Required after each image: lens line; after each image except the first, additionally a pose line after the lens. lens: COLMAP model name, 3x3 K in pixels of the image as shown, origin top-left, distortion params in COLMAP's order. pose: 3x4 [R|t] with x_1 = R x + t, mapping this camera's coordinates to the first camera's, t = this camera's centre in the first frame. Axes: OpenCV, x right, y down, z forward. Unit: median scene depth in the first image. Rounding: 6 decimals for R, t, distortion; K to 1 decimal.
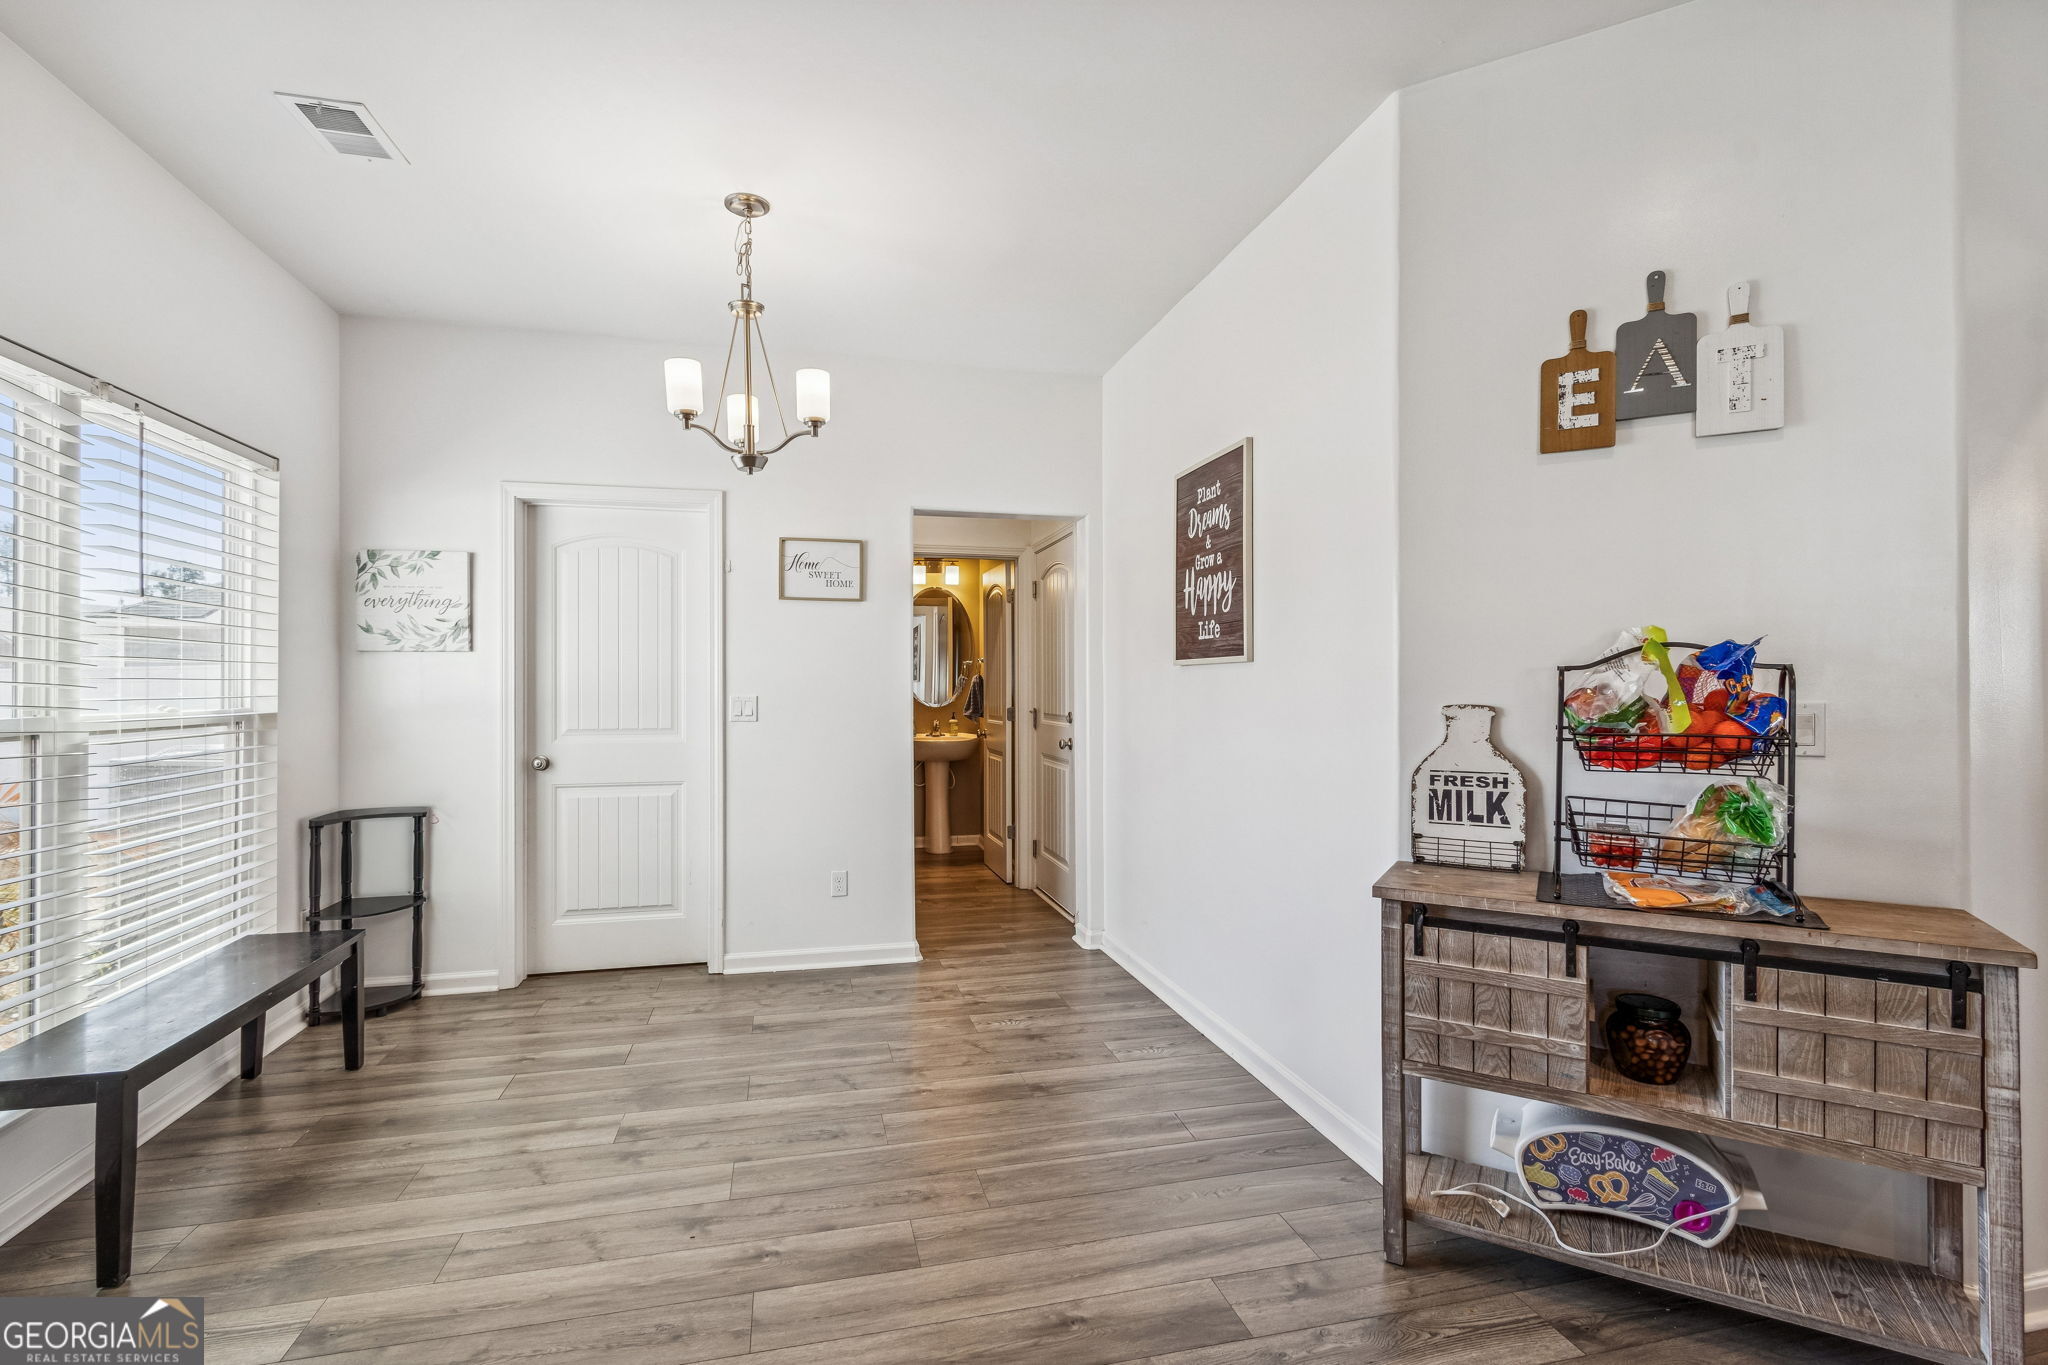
lens RADIAL K [[958.3, 0, 1018.2], [0, 958.3, 671.9], [0, 0, 1]] dist [0.000141, 0.000027]
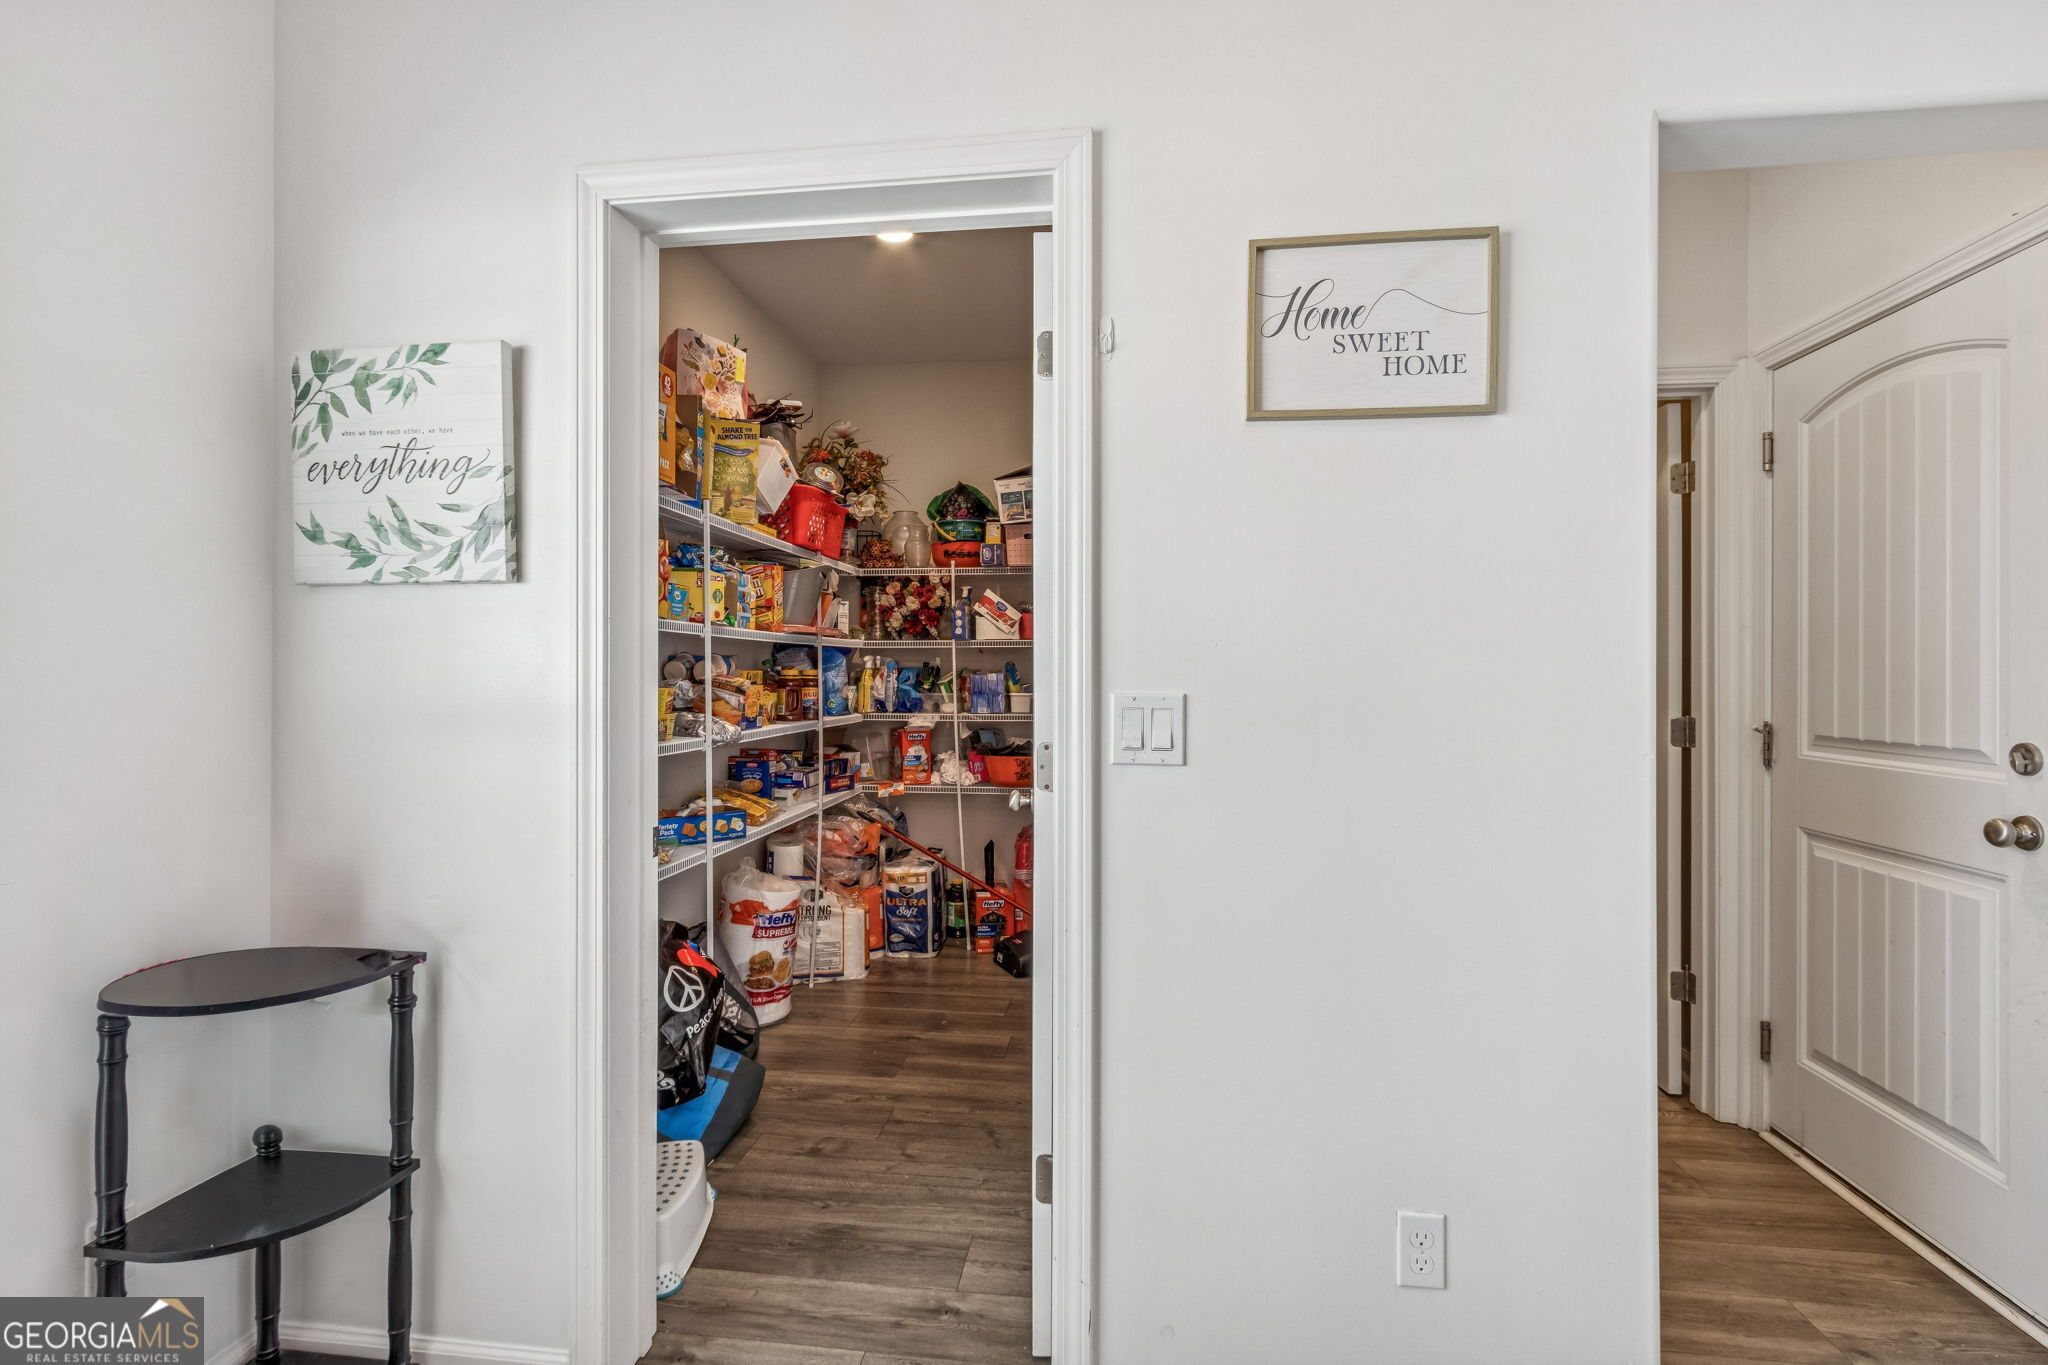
lens RADIAL K [[958.3, 0, 1018.2], [0, 958.3, 671.9], [0, 0, 1]] dist [0.000141, 0.000027]
pose [[0.935484, 0.004574, -0.353339, -0.221208], [0.000510, 0.999898, 0.014295, 0.012353], [0.353368, -0.013553, 0.935386, 0.696719]]
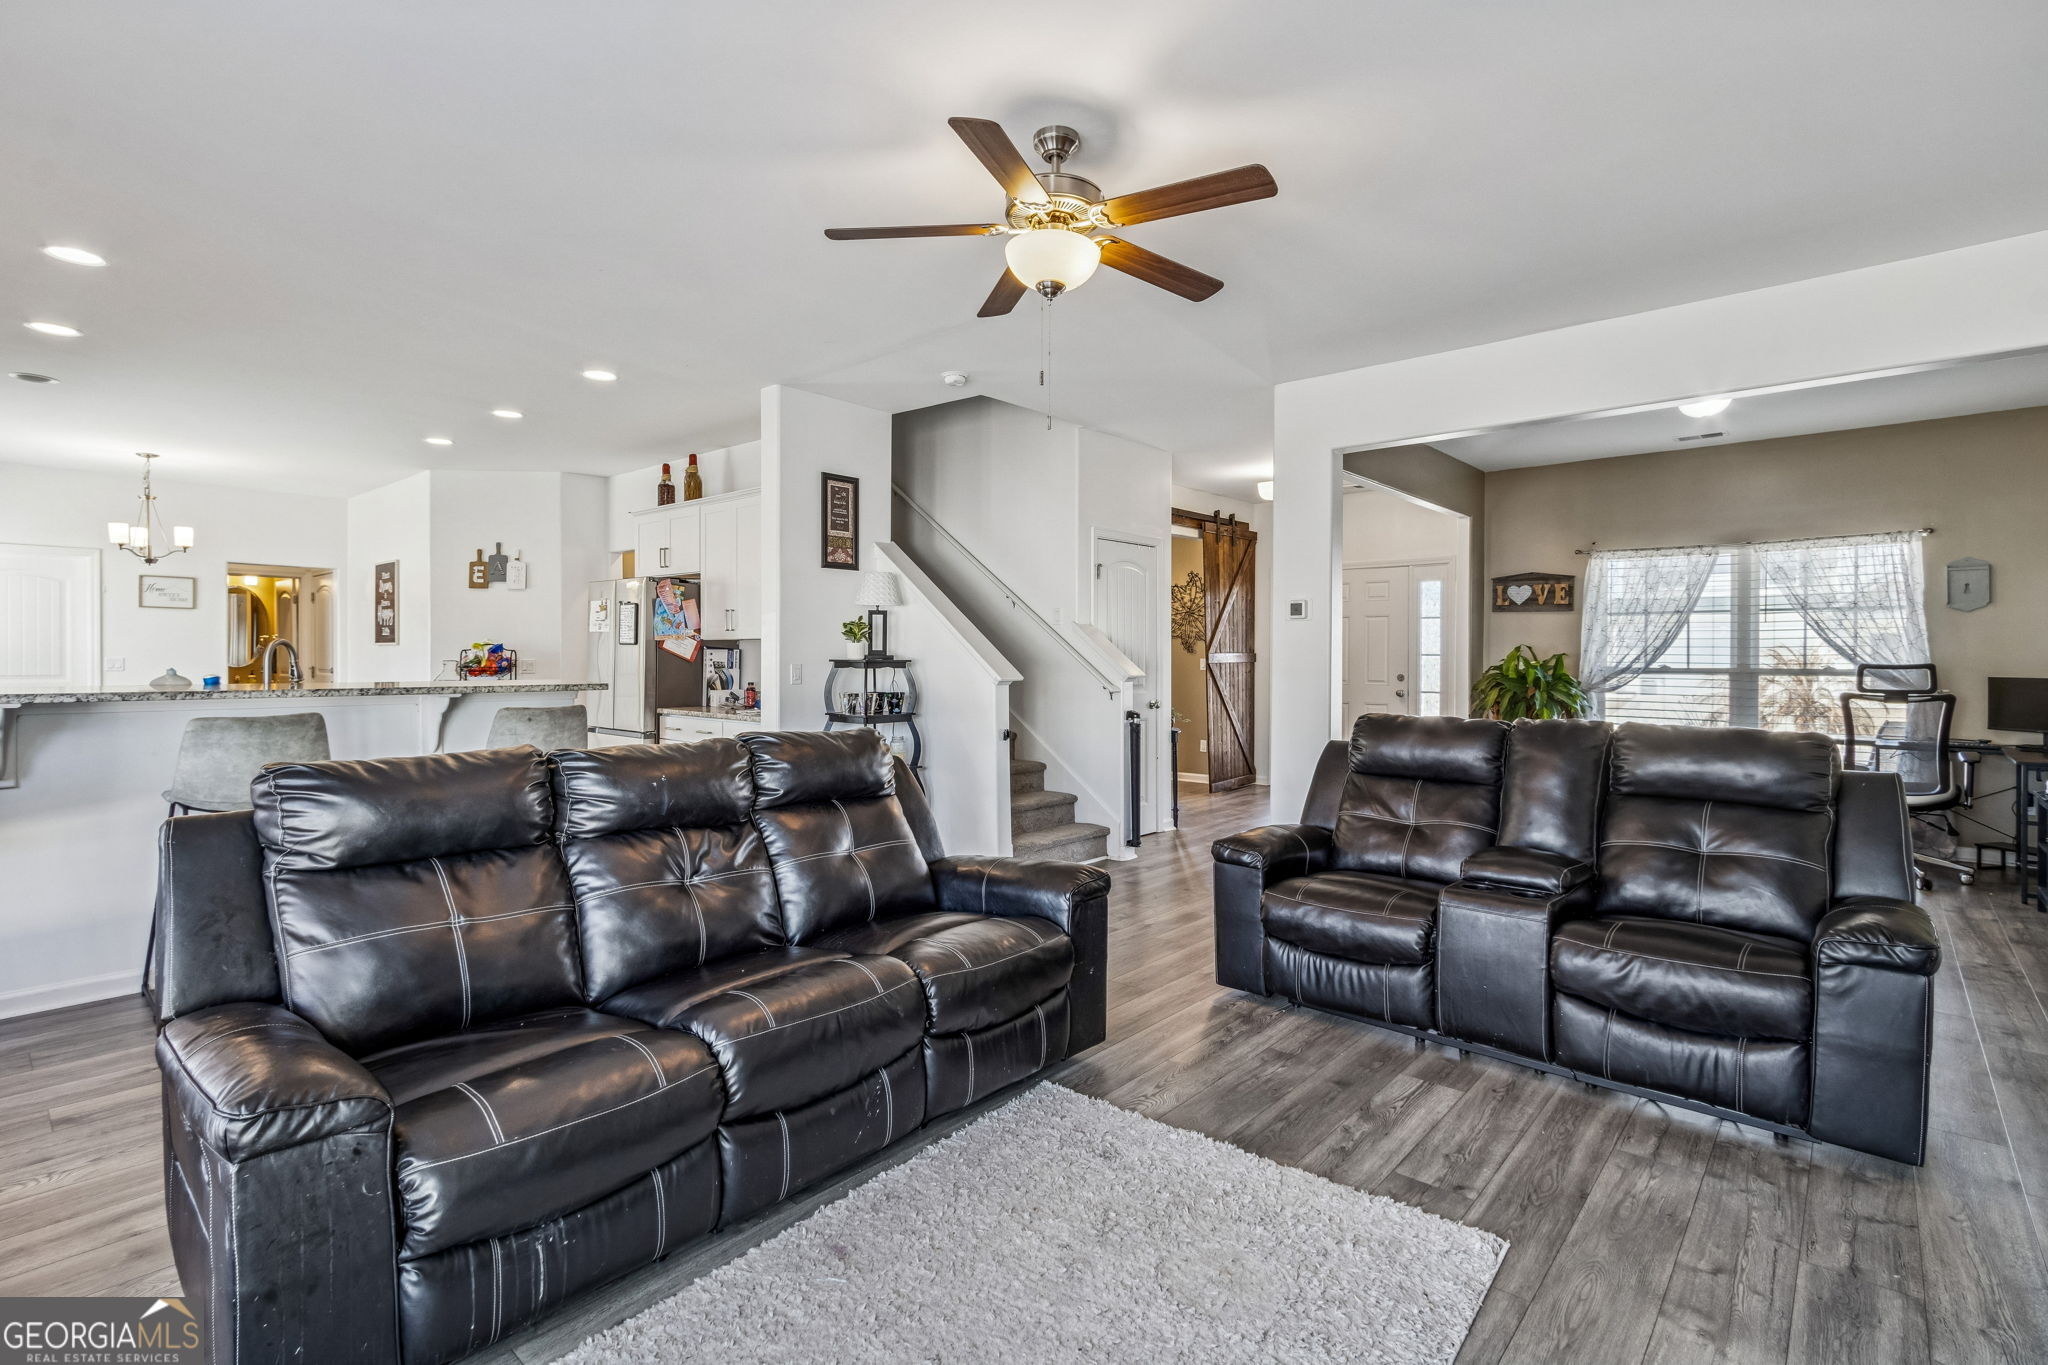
lens RADIAL K [[930.8, 0, 994.0], [0, 930.8, 665.1], [0, 0, 1]] dist [-0.000377, 0.000523]
pose [[0.819815, 0.004397, 0.572612, 0.099883], [-0.017761, 0.999685, 0.017753, -0.024176], [-0.572353, -0.024725, 0.819634, -1.674983]]
